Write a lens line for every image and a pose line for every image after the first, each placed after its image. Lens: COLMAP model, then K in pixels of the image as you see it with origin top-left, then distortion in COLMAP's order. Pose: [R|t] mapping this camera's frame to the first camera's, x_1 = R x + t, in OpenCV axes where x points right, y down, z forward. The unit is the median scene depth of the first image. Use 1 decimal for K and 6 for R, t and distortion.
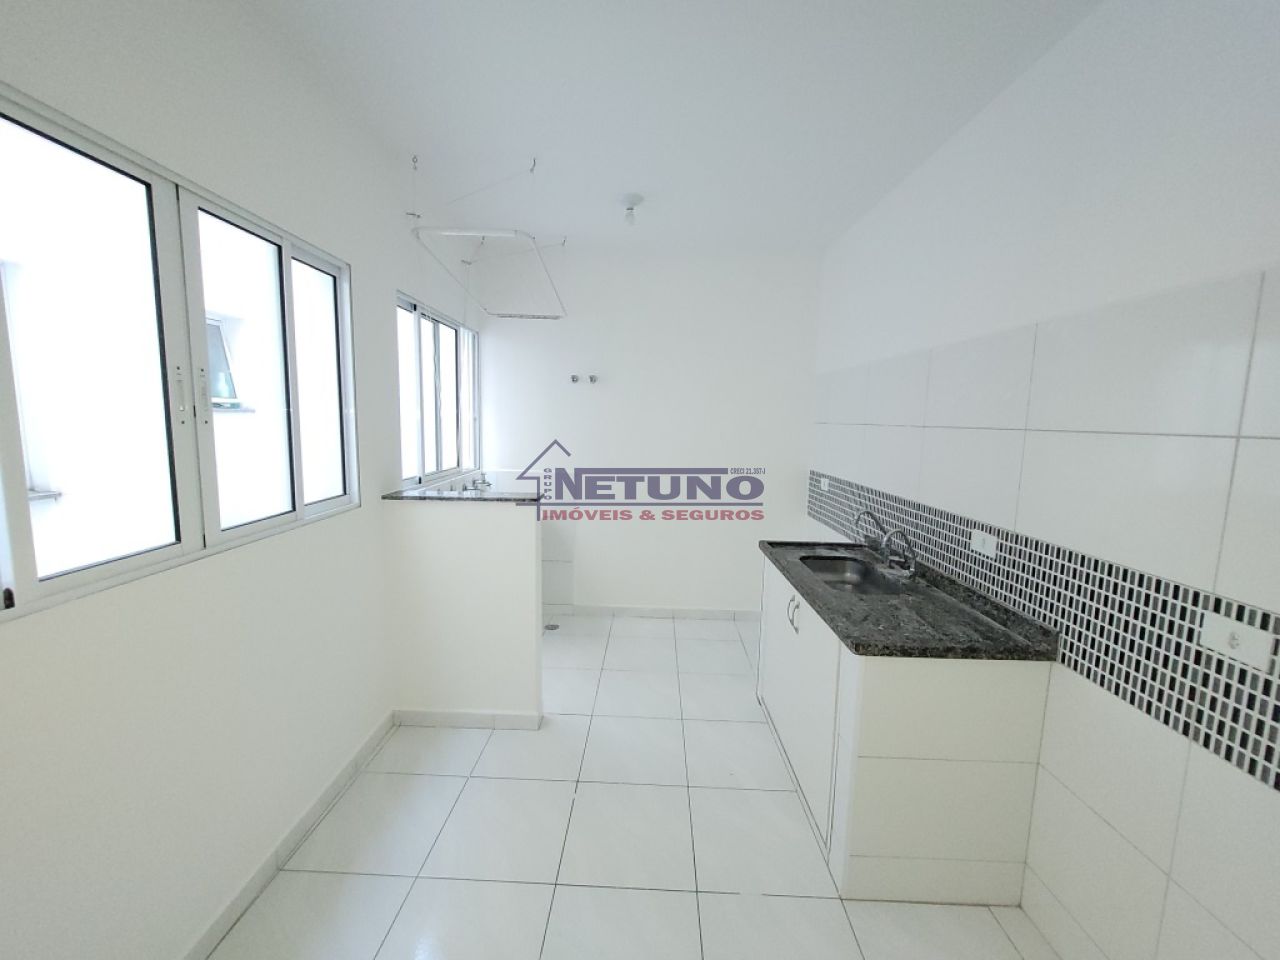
lens RADIAL K [[508.5, 0, 640.0], [0, 508.5, 480.0], [0, 0, 1]] dist [0.001584, 0.000131]
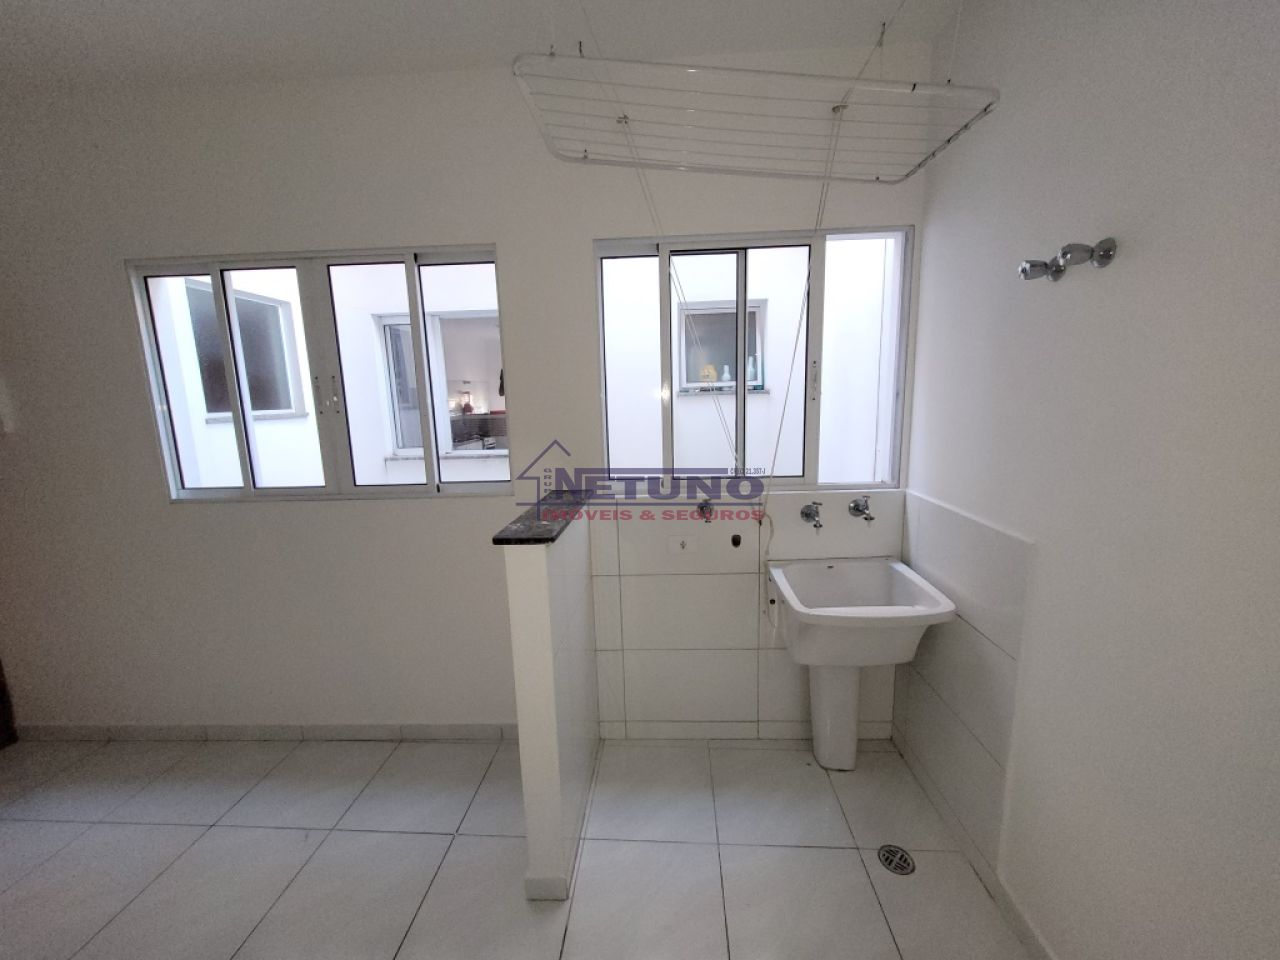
lens RADIAL K [[508.5, 0, 640.0], [0, 508.5, 480.0], [0, 0, 1]] dist [0.001584, 0.000131]
pose [[-0.032757, 0.143581, -0.989096, 0.482838], [-0.090789, 0.985108, 0.146009, -0.165877], [0.995331, 0.094582, -0.019234, 1.476514]]
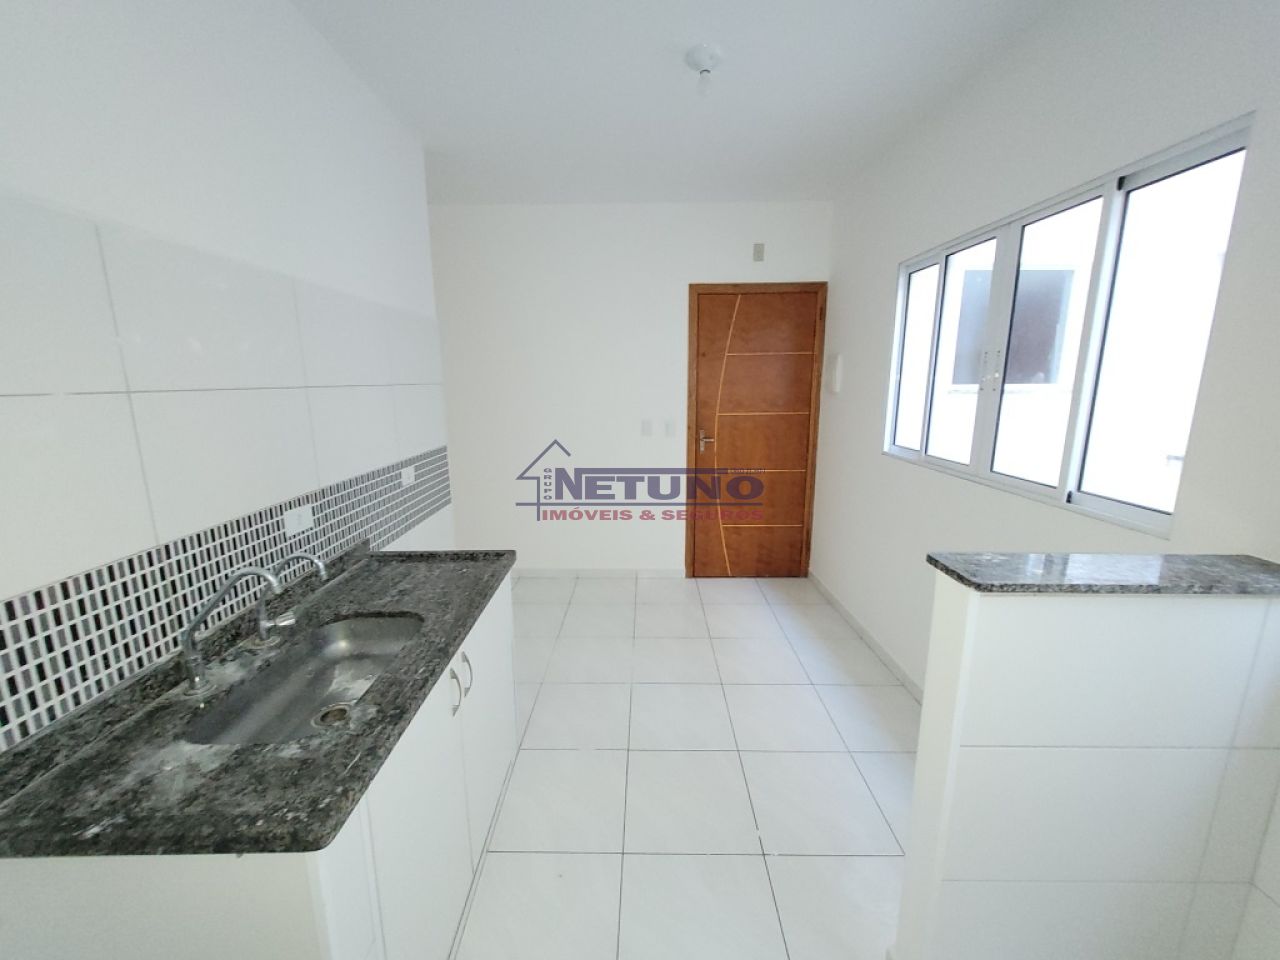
lens RADIAL K [[508.5, 0, 640.0], [0, 508.5, 480.0], [0, 0, 1]] dist [0.001584, 0.000131]
pose [[-0.999701, -0.014950, -0.019369, 0.107069], [-0.020295, 0.948832, 0.315129, -0.229754], [0.013667, 0.315428, -0.948851, 1.825336]]
